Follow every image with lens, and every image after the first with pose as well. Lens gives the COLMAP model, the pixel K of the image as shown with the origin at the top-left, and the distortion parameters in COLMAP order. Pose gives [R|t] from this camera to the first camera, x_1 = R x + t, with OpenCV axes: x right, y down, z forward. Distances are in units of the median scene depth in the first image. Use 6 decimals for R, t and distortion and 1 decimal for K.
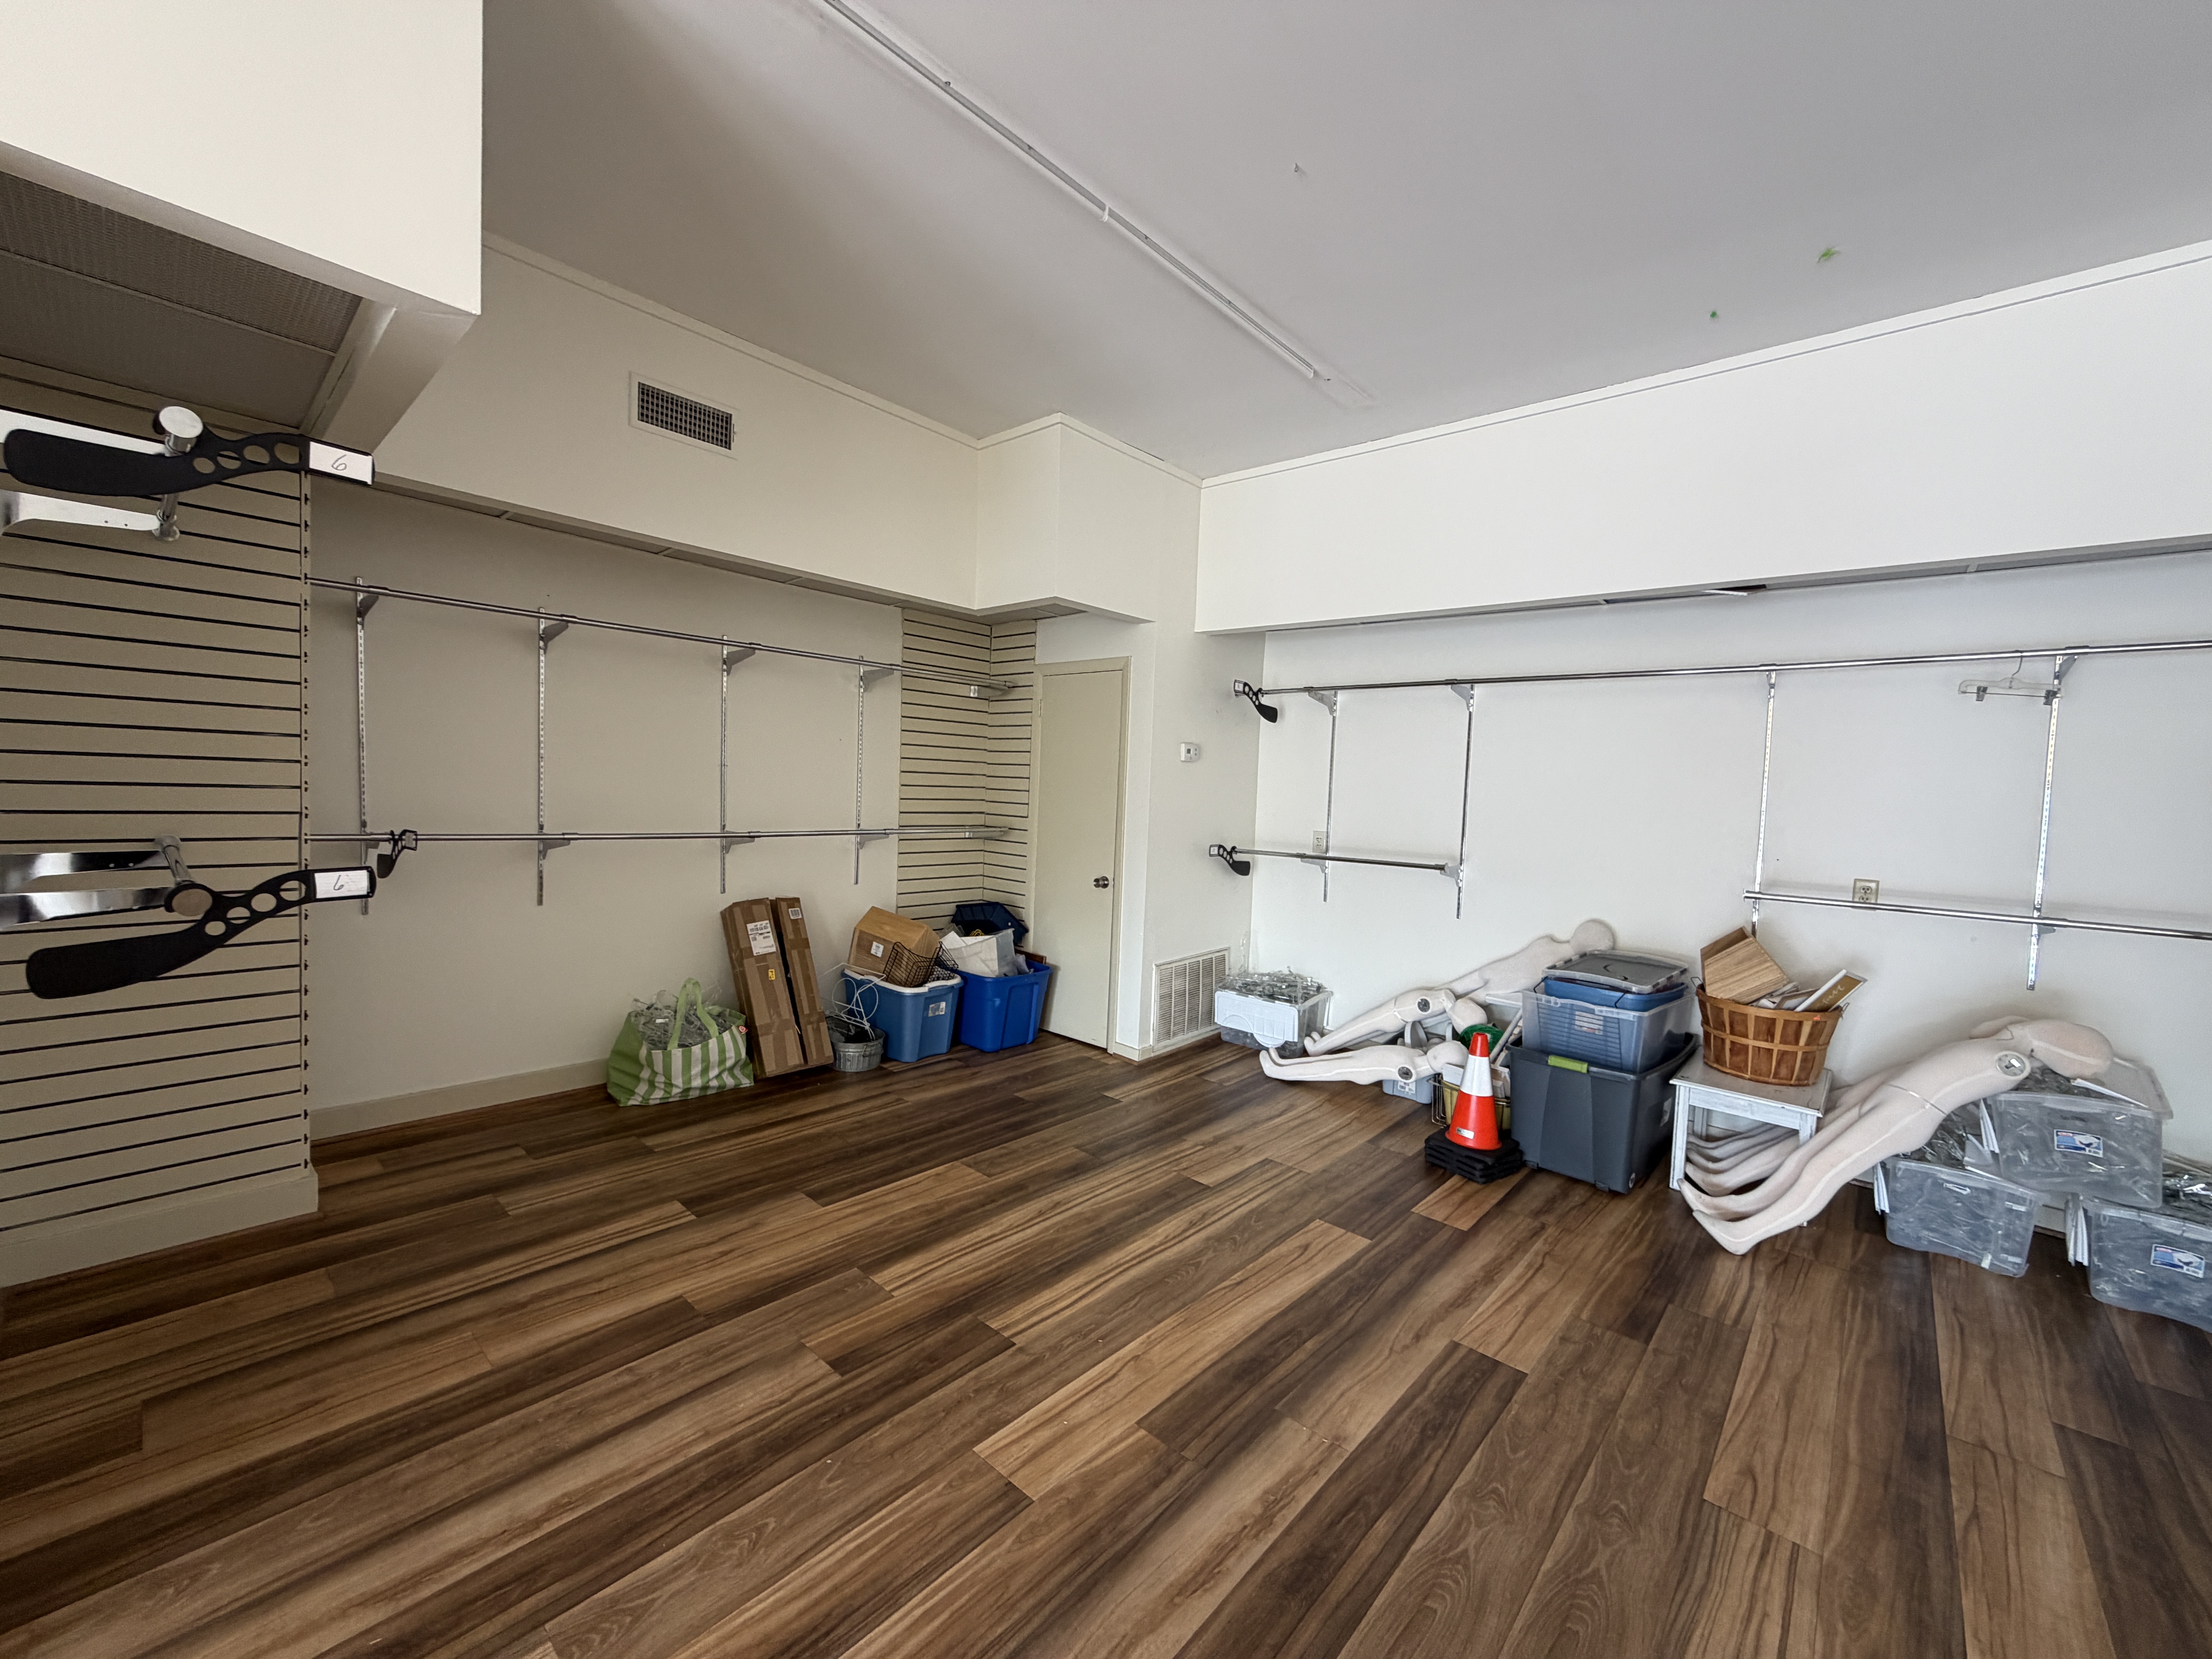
lens RADIAL K [[879.5, 0, 1101.1], [0, 879.5, 829.8], [0, 0, 1]] dist [-0.000910, 0.000097]
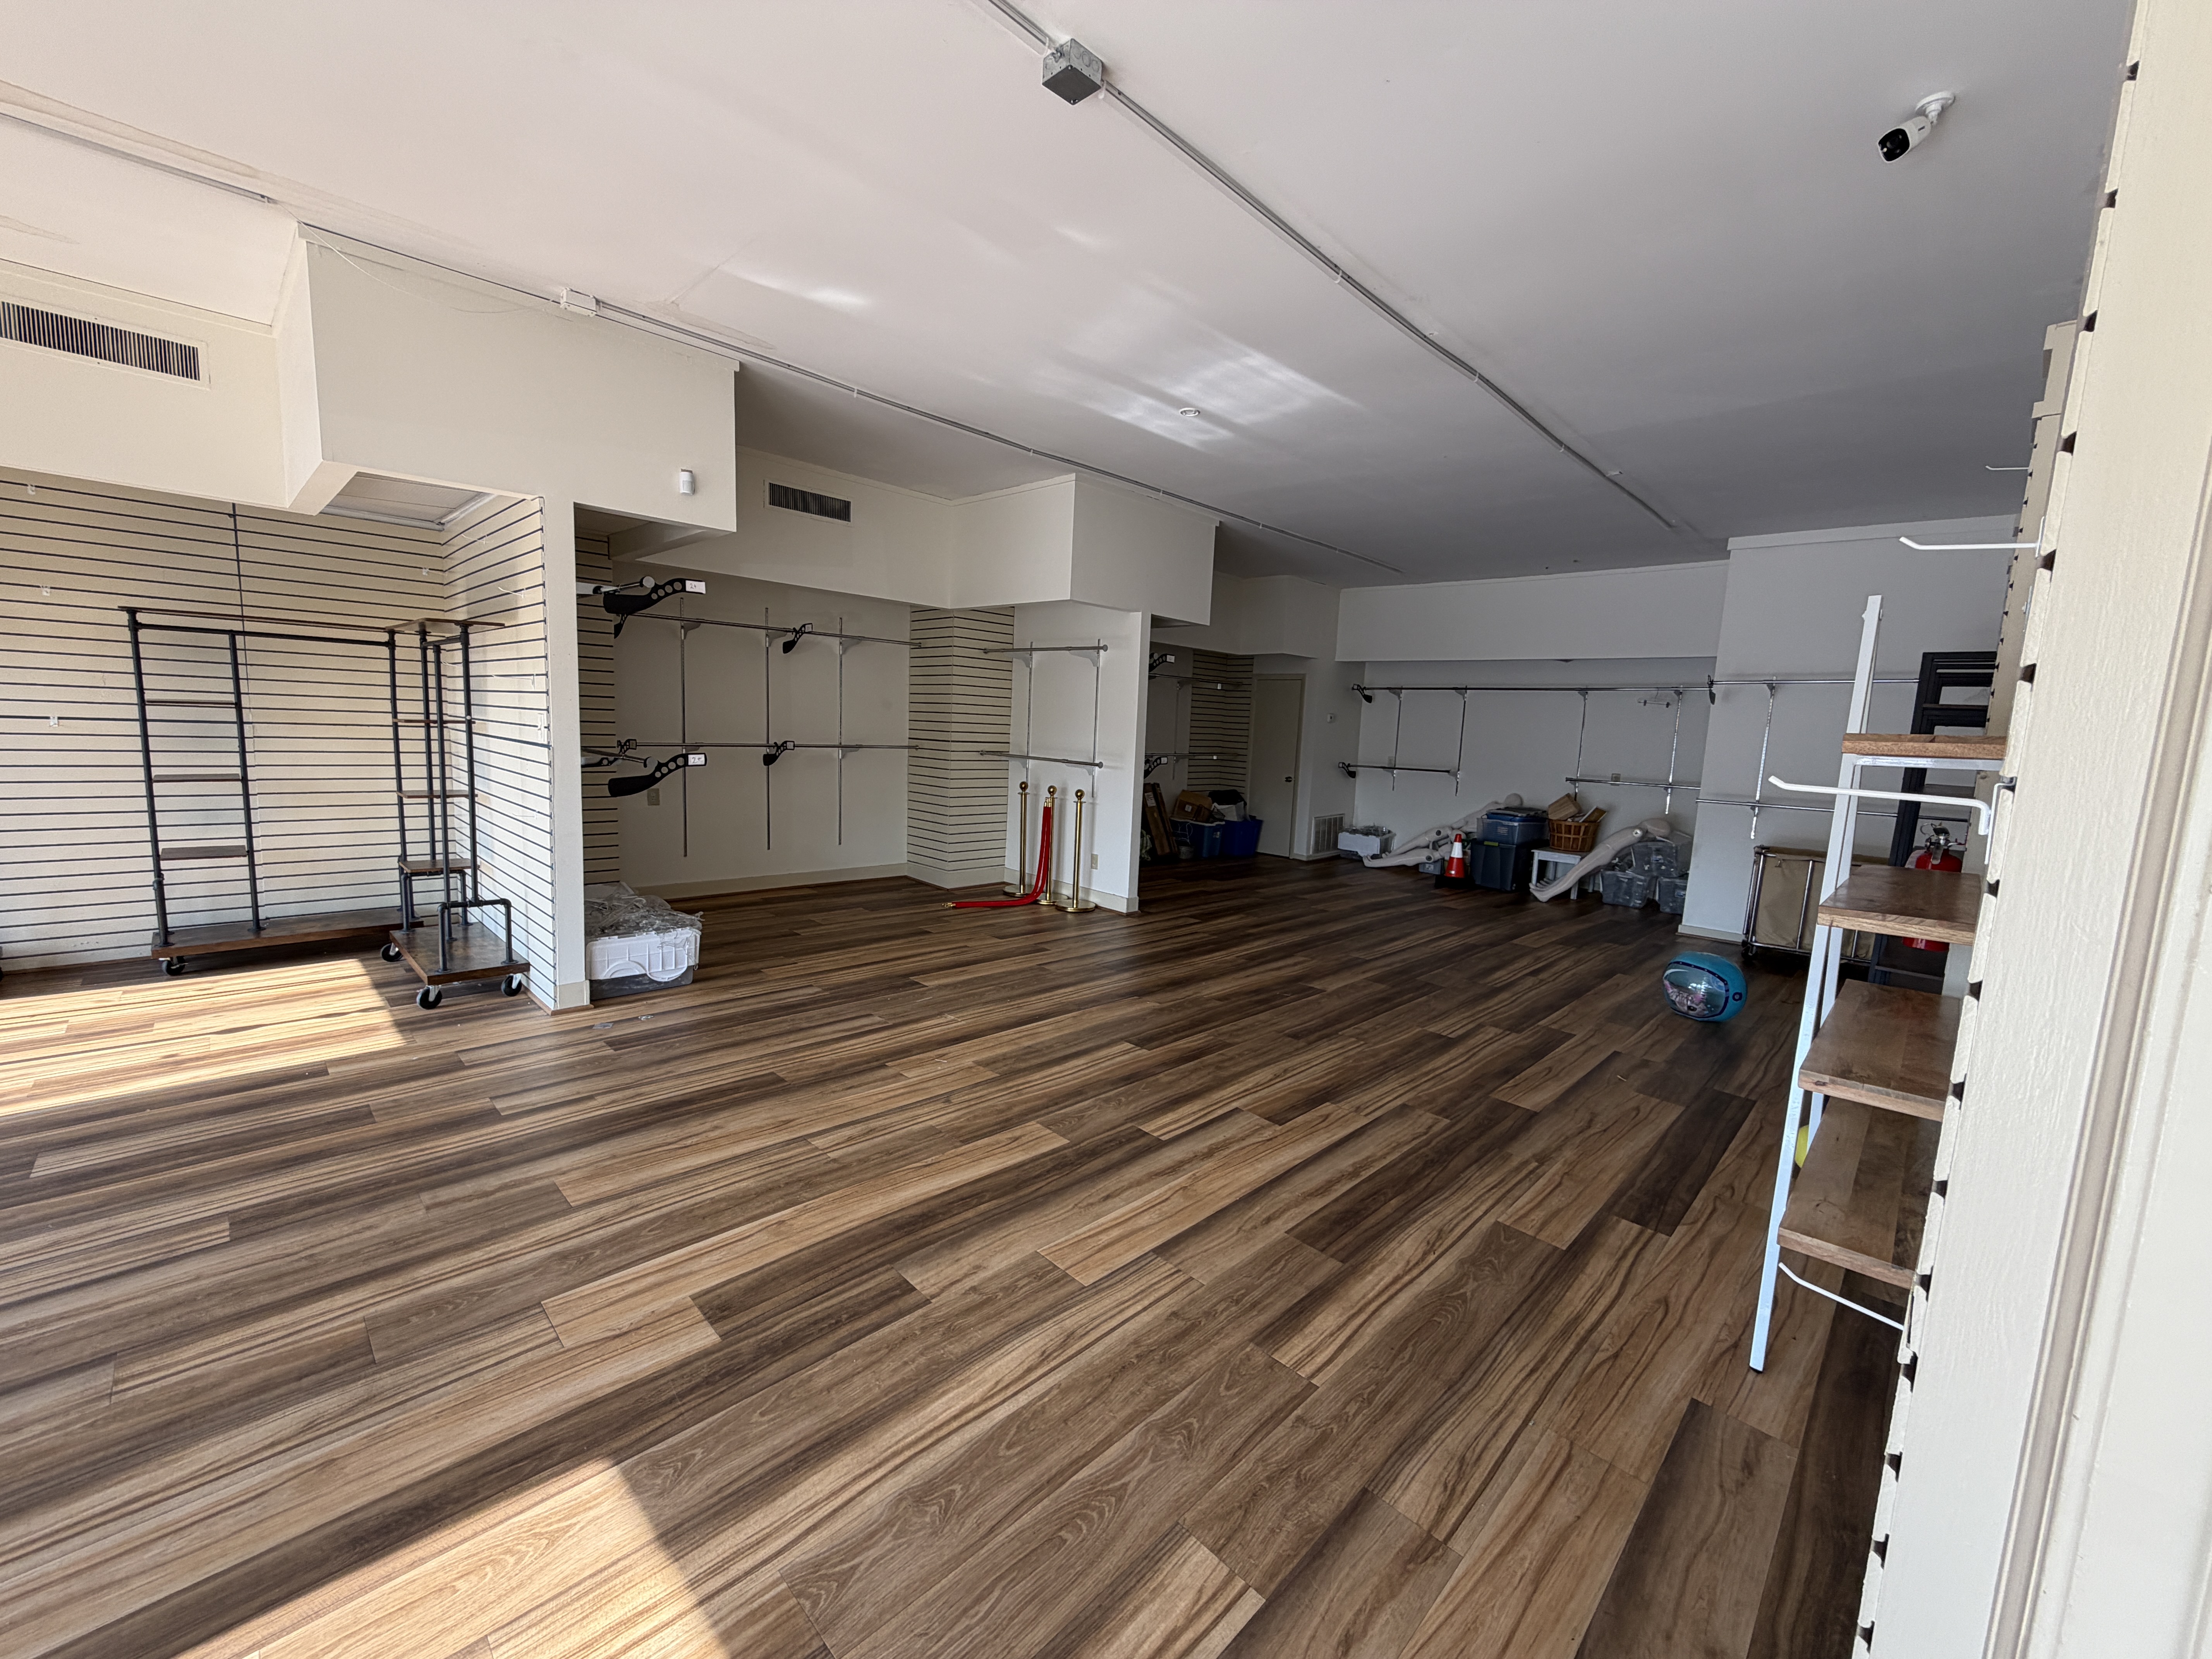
lens RADIAL K [[879.5, 0, 1101.1], [0, 879.5, 829.8], [0, 0, 1]] dist [-0.000910, 0.000097]
pose [[0.999267, 0.008486, -0.037325, -0.374269], [-0.006006, 0.997798, 0.066055, 0.043749], [0.037804, -0.065783, 0.997118, -1.158516]]
